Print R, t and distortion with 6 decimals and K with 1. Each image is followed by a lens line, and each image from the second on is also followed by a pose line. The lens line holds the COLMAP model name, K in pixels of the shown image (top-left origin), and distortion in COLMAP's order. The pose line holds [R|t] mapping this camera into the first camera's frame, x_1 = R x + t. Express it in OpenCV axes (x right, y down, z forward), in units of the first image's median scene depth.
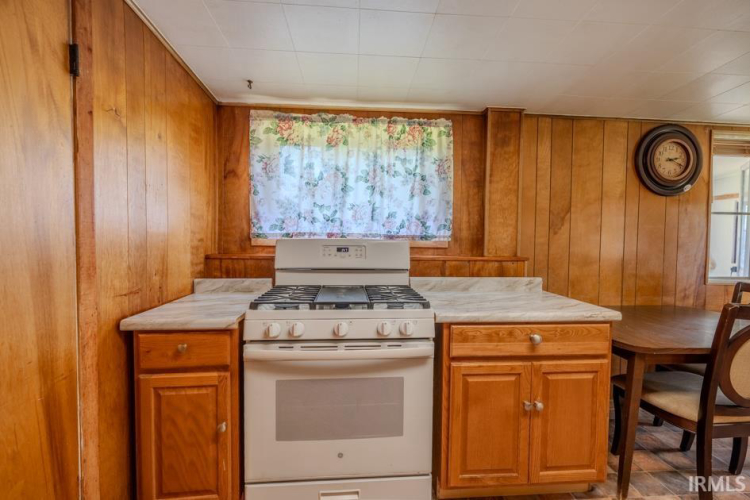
lens RADIAL K [[331.0, 0, 374.9], [0, 331.0, 249.9], [0, 0, 1]] dist [-0.004924, 0.000567]
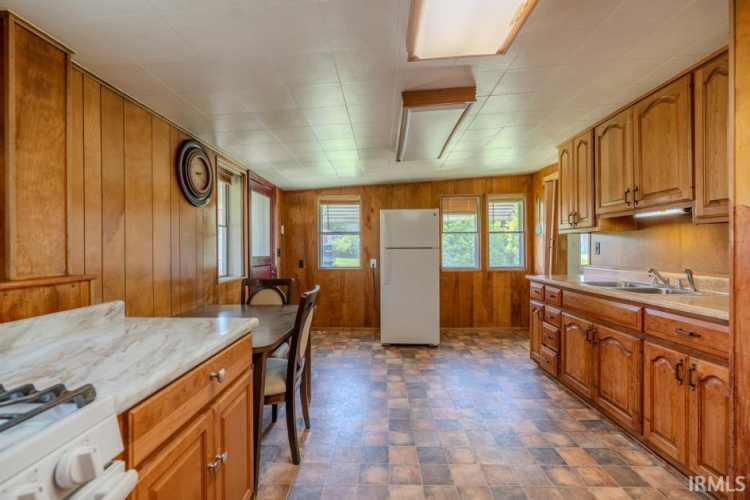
lens RADIAL K [[331.0, 0, 384.6], [0, 331.0, 250.5], [0, 0, 1]] dist [-0.004924, 0.000567]
pose [[0.101014, -0.019222, 0.994699, -0.149371], [0.041588, 0.999021, 0.015082, -0.012059], [-0.994015, 0.039844, 0.101715, 0.322841]]
